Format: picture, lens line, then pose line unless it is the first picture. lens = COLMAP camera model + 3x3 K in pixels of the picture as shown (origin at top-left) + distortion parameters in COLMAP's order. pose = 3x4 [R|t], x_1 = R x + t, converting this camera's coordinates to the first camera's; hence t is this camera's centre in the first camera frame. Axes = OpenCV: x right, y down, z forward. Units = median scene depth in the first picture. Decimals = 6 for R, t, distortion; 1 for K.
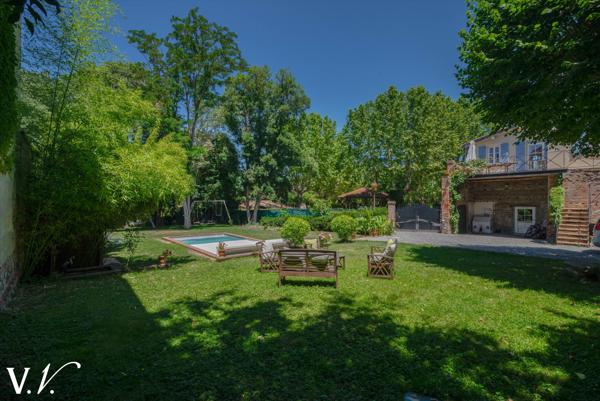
lens RADIAL K [[276.2, 0, 301.8], [0, 276.2, 193.9], [0, 0, 1]] dist [0.003358, 0.000843]
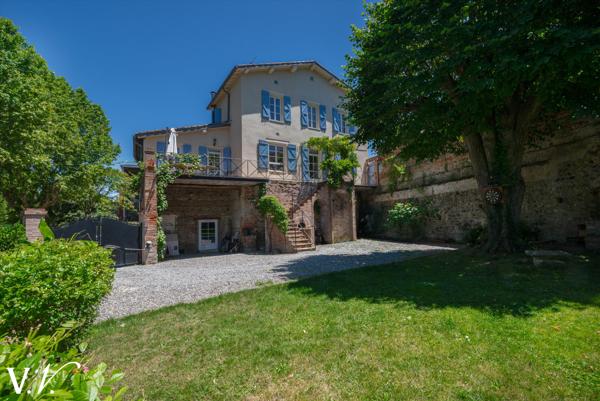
lens RADIAL K [[276.2, 0, 299.5], [0, 276.2, 201.6], [0, 0, 1]] dist [0.003358, 0.000843]
pose [[0.183072, 0.059298, 0.981310, -0.018206], [0.003937, 0.998127, -0.061049, 0.044120], [-0.983092, 0.015039, 0.182496, 0.550652]]
